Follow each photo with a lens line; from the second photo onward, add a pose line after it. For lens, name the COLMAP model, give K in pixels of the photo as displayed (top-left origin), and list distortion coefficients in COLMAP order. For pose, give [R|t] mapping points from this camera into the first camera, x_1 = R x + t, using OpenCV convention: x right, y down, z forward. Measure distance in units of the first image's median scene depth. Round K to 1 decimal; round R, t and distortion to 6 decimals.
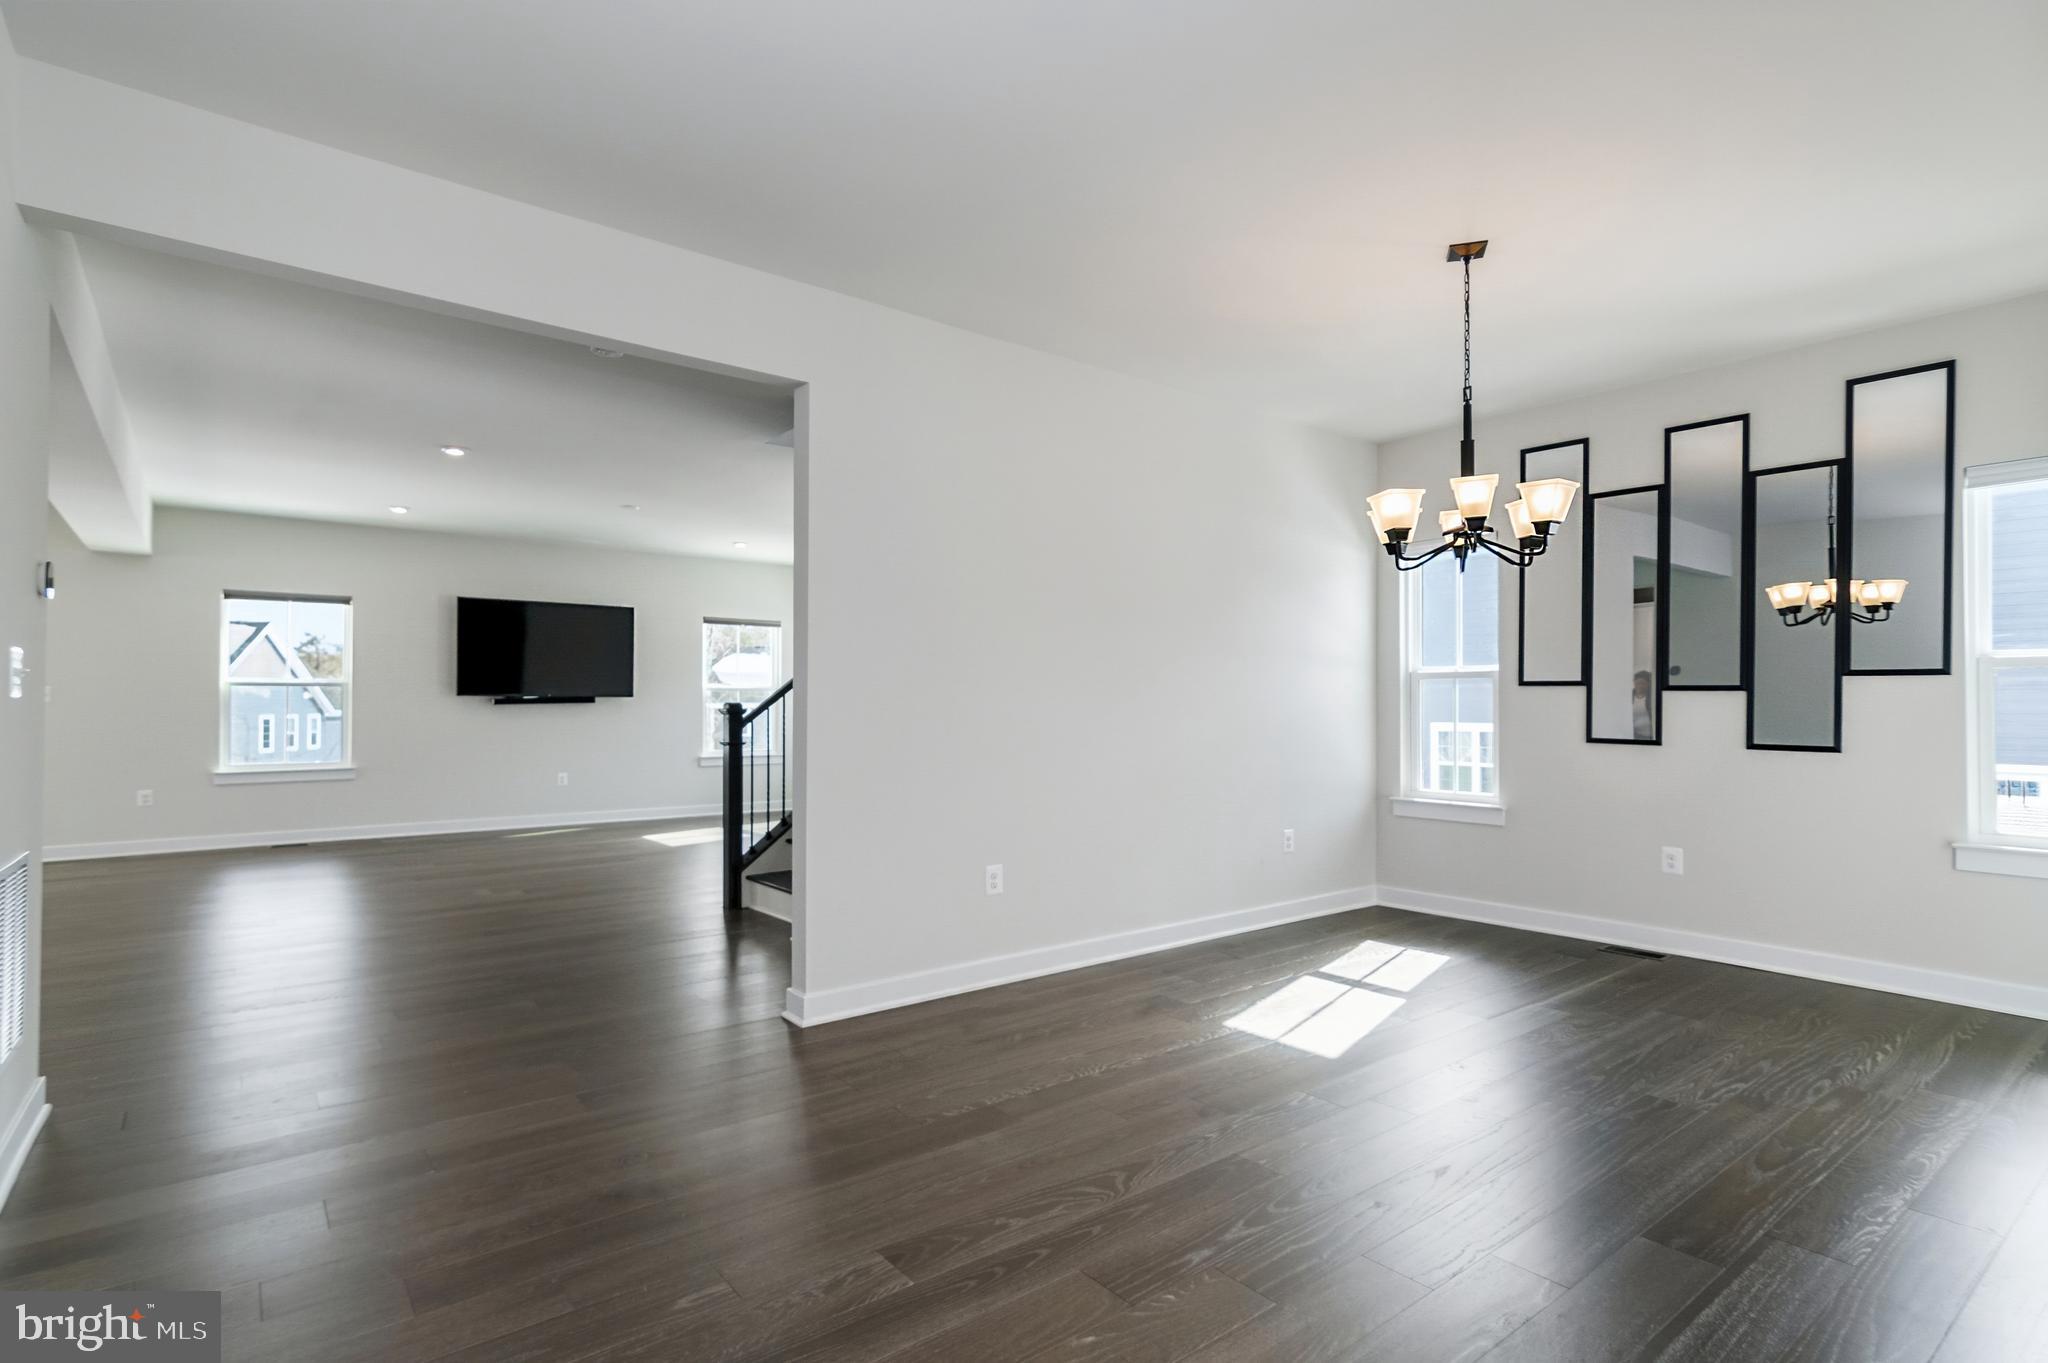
lens RADIAL K [[1005.0, 0, 1022.0], [0, 1005.0, 694.5], [0, 0, 1]] dist [0.000080, 0.000478]
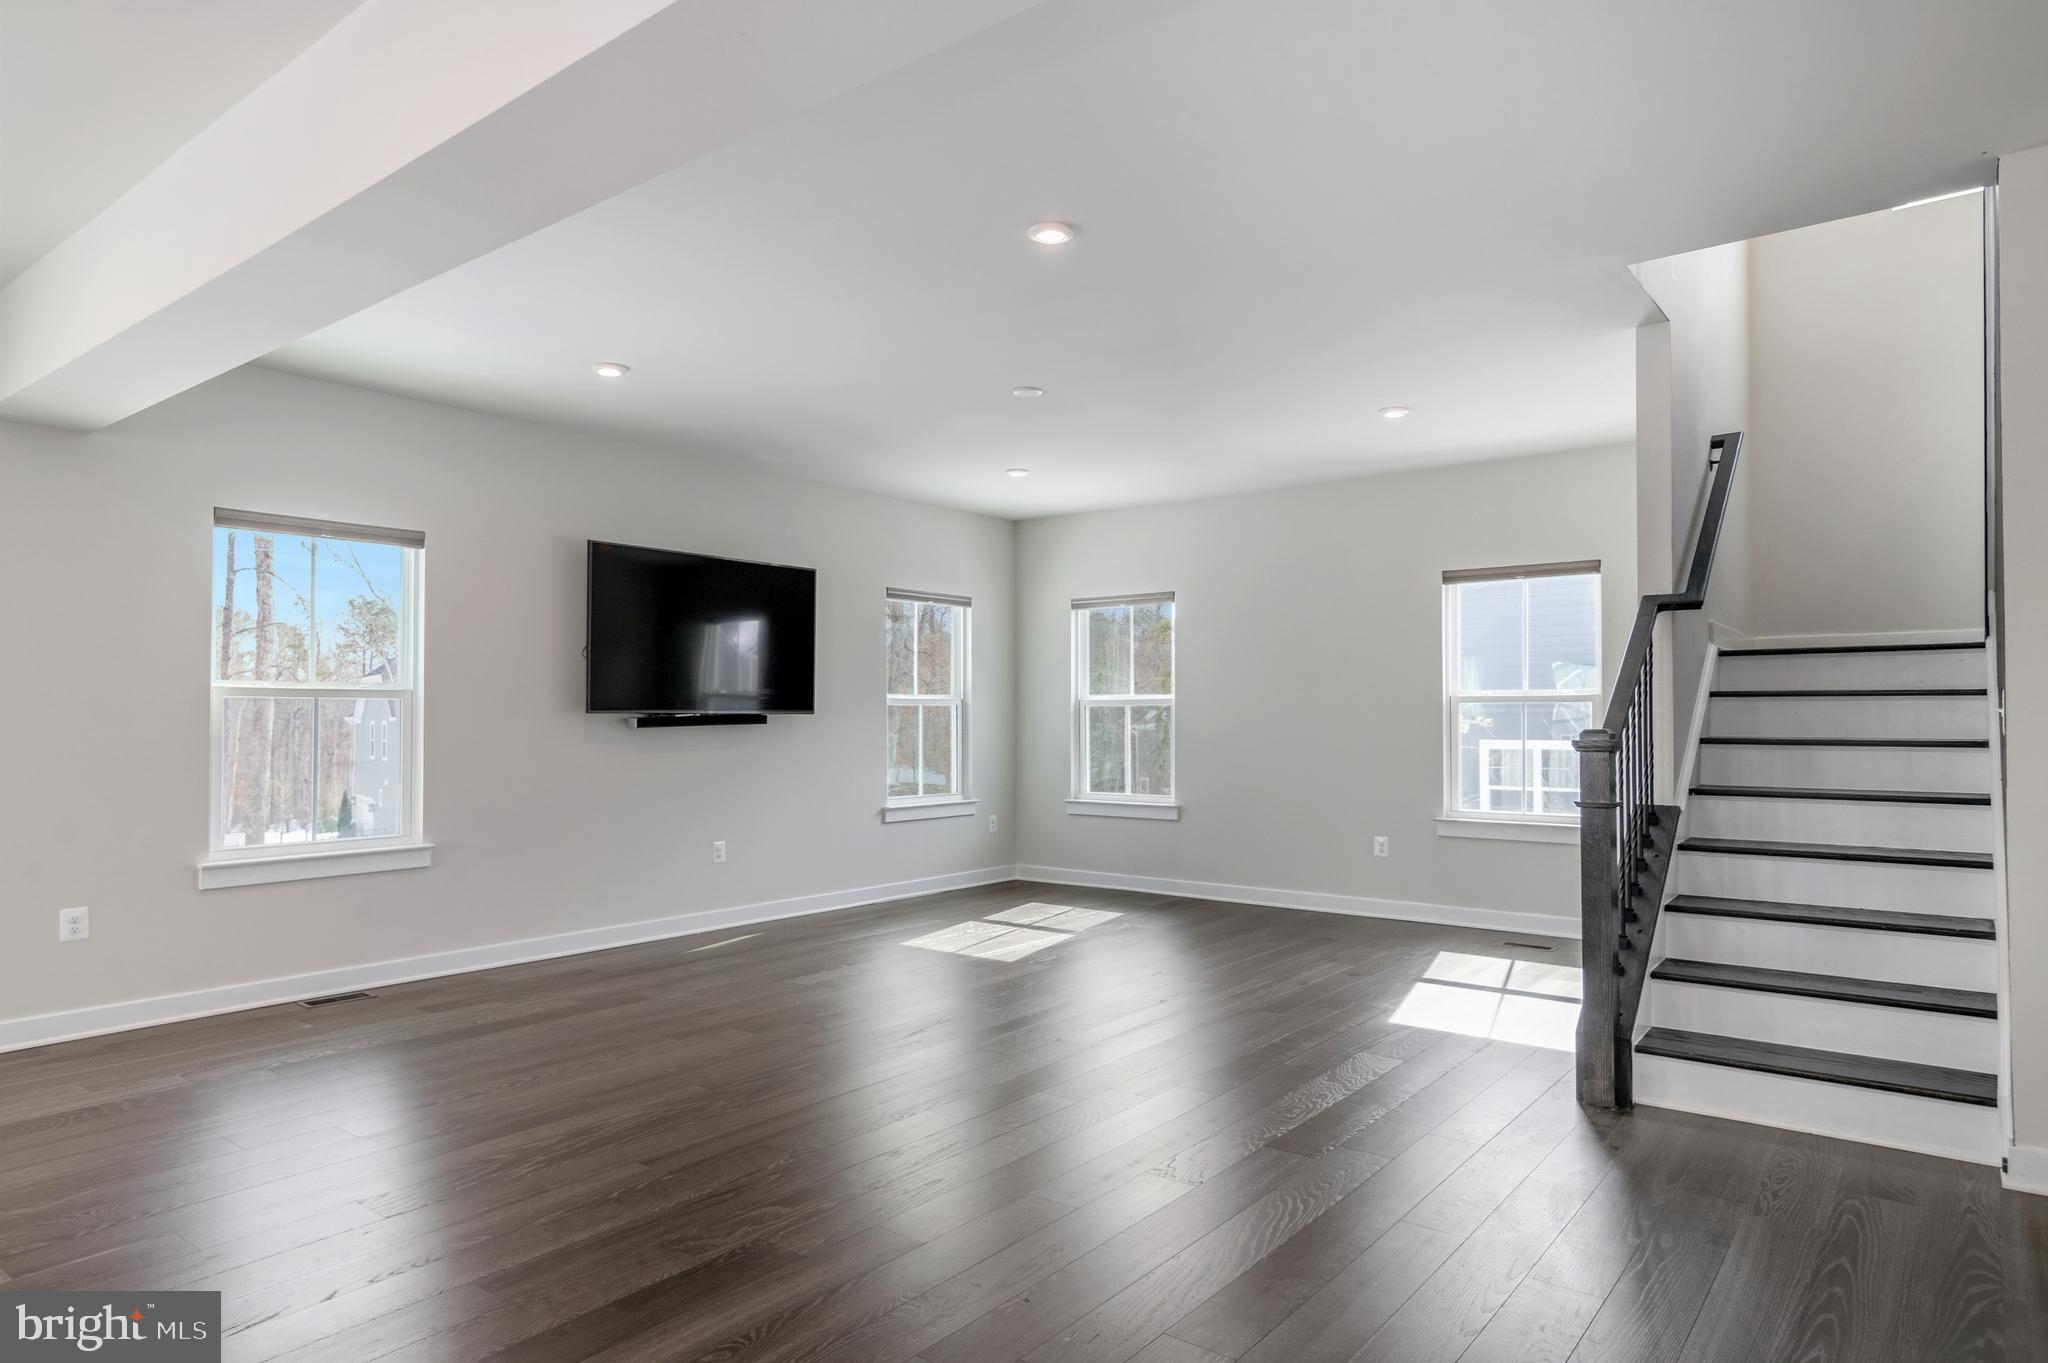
lens RADIAL K [[1214.1, 0, 1019.5], [0, 1214.1, 688.9], [0, 0, 1]] dist [-0.006335, 0.002882]
pose [[0.974616, 0.001733, 0.223874, -0.478958], [0.001318, 0.999908, -0.013479, -0.002938], [-0.223877, 0.013432, 0.974525, 0.274948]]
